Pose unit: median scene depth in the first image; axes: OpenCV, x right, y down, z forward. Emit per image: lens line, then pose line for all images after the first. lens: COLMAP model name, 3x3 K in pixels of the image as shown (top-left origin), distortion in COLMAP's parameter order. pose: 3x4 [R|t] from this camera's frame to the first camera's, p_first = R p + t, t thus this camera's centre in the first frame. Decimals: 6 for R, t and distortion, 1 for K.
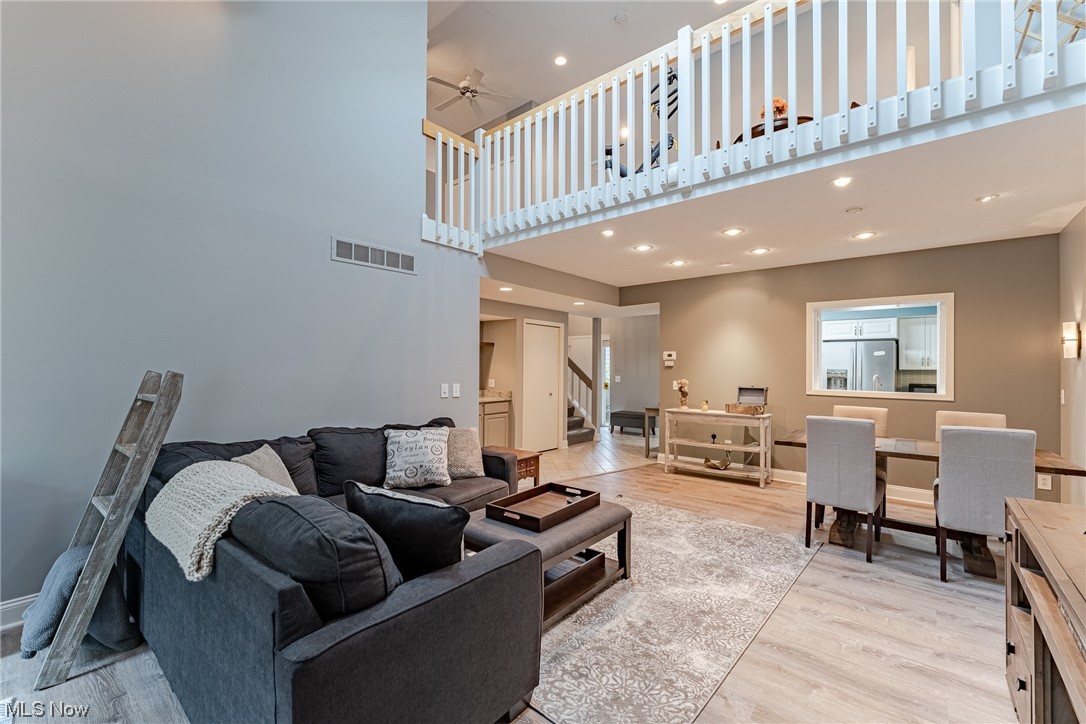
lens RADIAL K [[435.1, 0, 551.0], [0, 435.1, 362.0], [0, 0, 1]] dist [-0.000360, 0.000498]
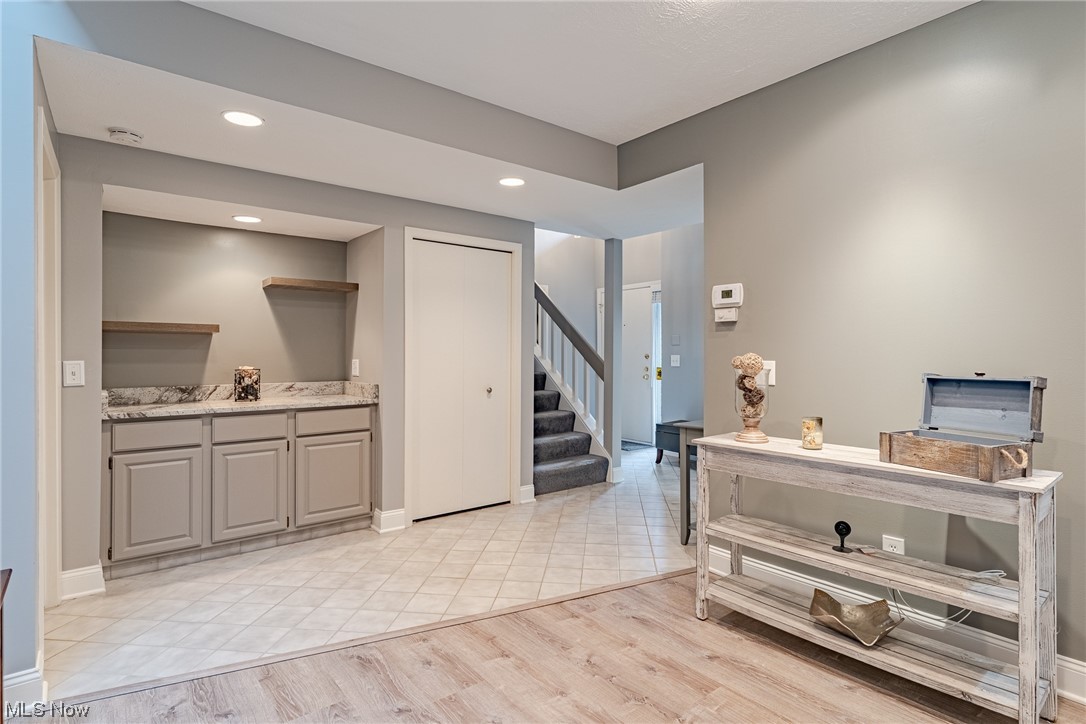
lens RADIAL K [[552.4, 0, 539.2], [0, 552.4, 350.3], [0, 0, 1]] dist [0.000223, 0.000870]
pose [[0.978522, -0.007140, -0.206020, 0.209076], [0.009584, 0.999895, 0.010866, 0.027674], [0.205920, -0.012607, 0.978488, 0.482874]]
